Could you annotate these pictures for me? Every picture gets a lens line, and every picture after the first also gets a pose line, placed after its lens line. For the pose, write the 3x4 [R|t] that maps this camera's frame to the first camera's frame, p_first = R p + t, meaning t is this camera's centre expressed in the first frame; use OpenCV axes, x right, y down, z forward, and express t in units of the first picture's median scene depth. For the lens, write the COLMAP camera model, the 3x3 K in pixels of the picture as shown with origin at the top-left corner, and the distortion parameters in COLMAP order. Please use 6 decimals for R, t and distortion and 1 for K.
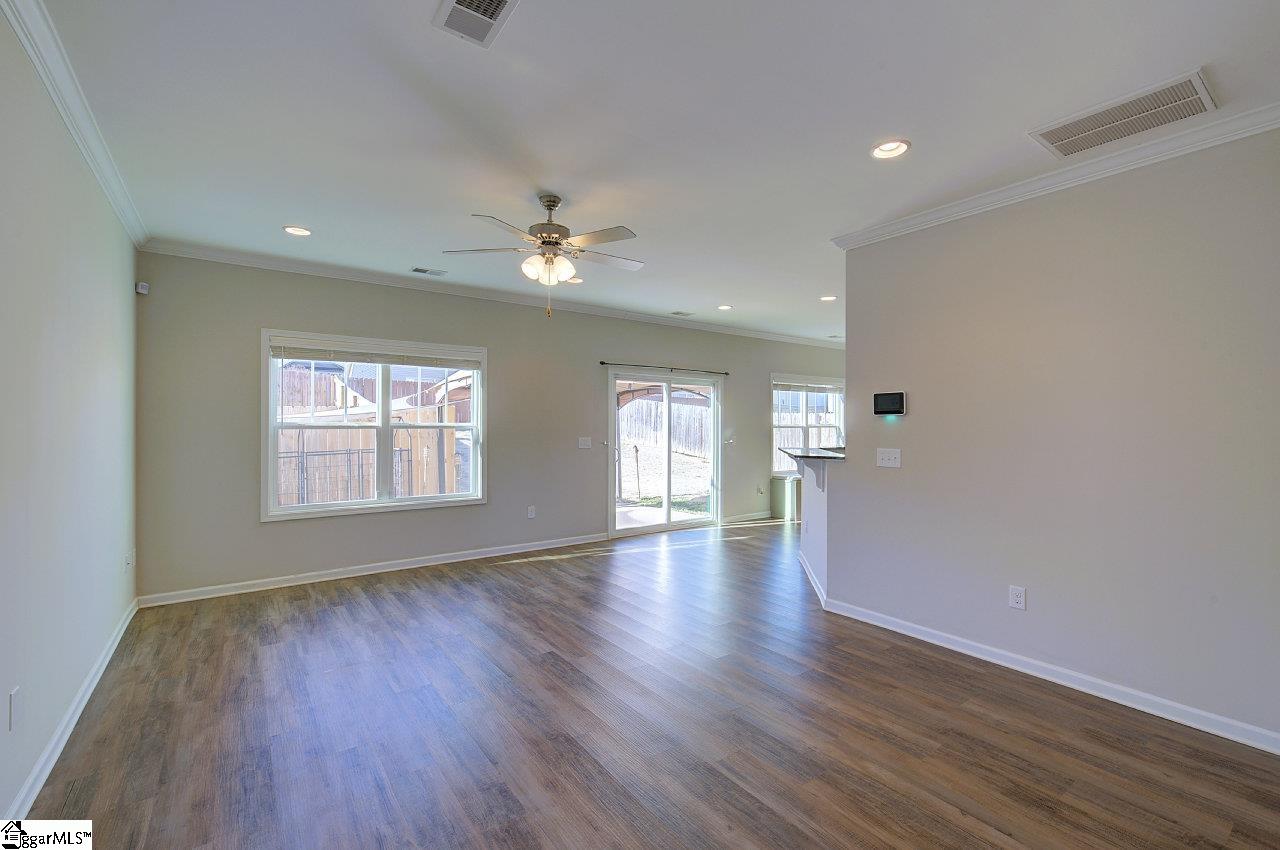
lens RADIAL K [[547.3, 0, 646.2], [0, 547.3, 423.8], [0, 0, 1]] dist [-0.000844, 0.001518]
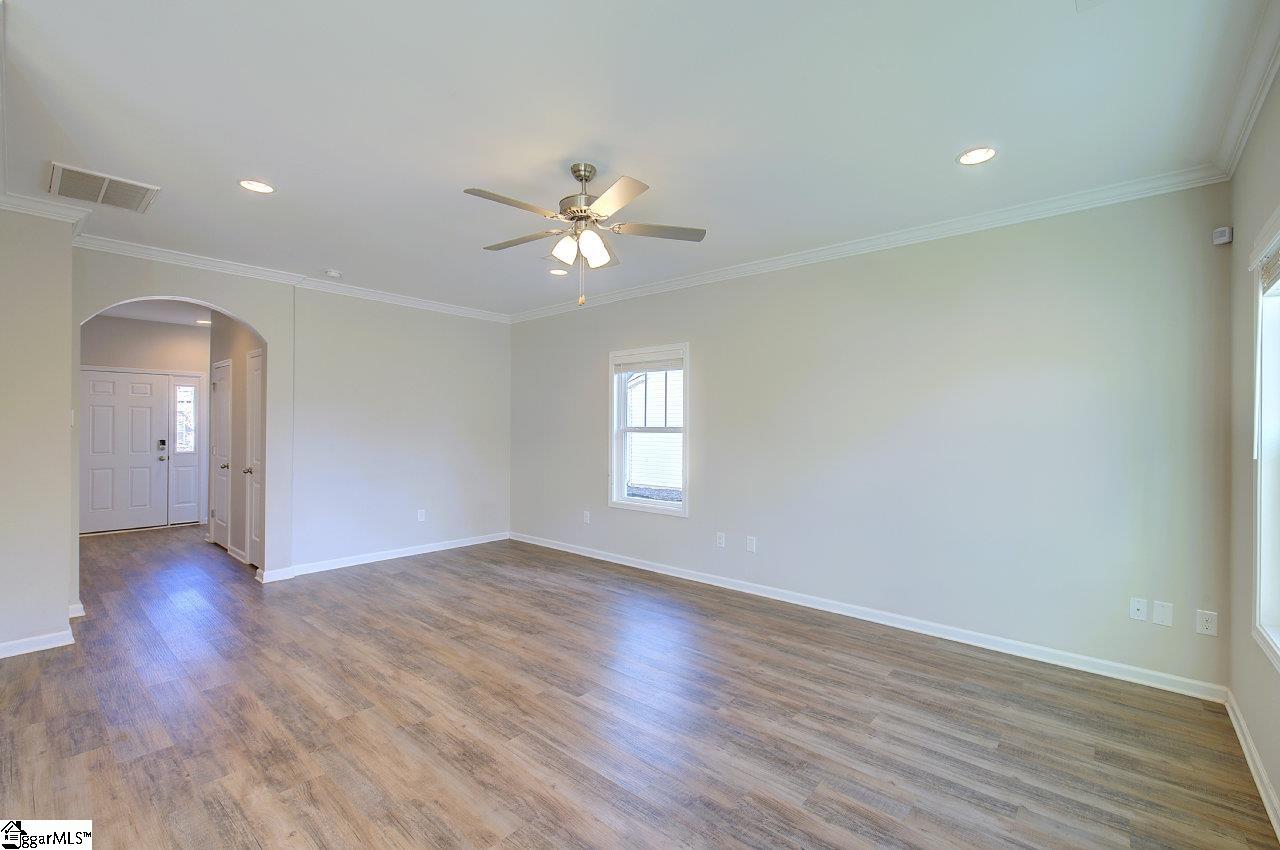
lens RADIAL K [[547.3, 0, 646.1], [0, 547.3, 426.5], [0, 0, 1]] dist [-0.000844, 0.001518]
pose [[-0.976192, -0.010535, -0.216651, -0.069402], [-0.010122, 0.999944, -0.003014, 0.000063], [0.216671, -0.000749, -0.976244, 1.468298]]
